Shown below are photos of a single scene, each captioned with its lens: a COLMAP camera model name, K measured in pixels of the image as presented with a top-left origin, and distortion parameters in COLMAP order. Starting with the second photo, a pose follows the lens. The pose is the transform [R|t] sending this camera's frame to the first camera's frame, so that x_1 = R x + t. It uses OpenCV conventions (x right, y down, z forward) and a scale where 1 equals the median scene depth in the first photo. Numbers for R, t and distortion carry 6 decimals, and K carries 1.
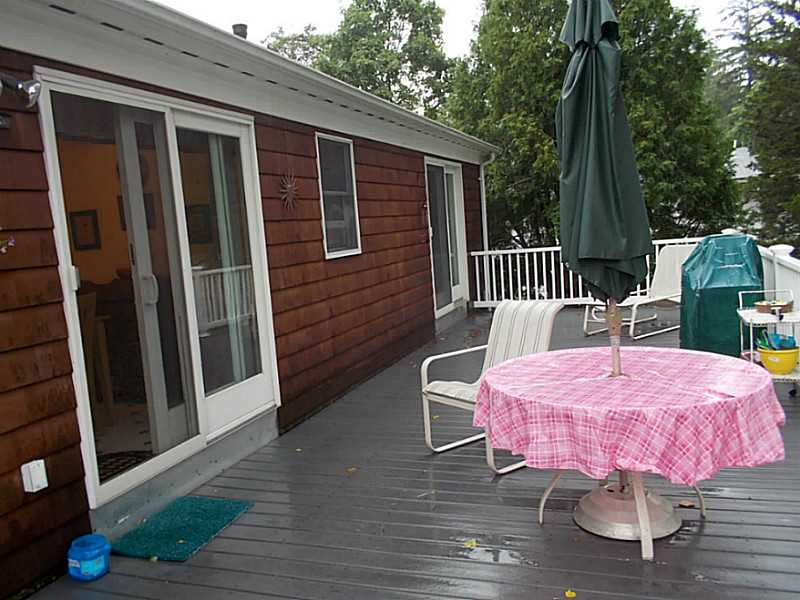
lens RADIAL K [[683.5, 0, 399.0], [0, 683.5, 304.3], [0, 0, 1]] dist [0.072558, -0.072870]
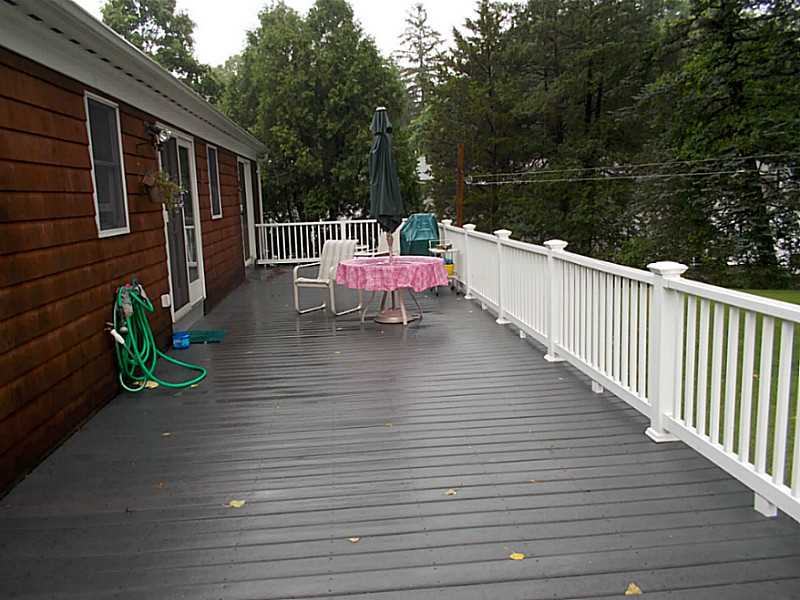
lens RADIAL K [[683.5, 0, 400.9], [0, 683.5, 300.4], [0, 0, 1]] dist [0.072558, -0.072870]
pose [[0.907487, -0.020441, 0.419583, -0.134830], [0.015614, 0.999767, 0.014934, 0.039150], [-0.419790, -0.007001, 0.907594, -0.247280]]
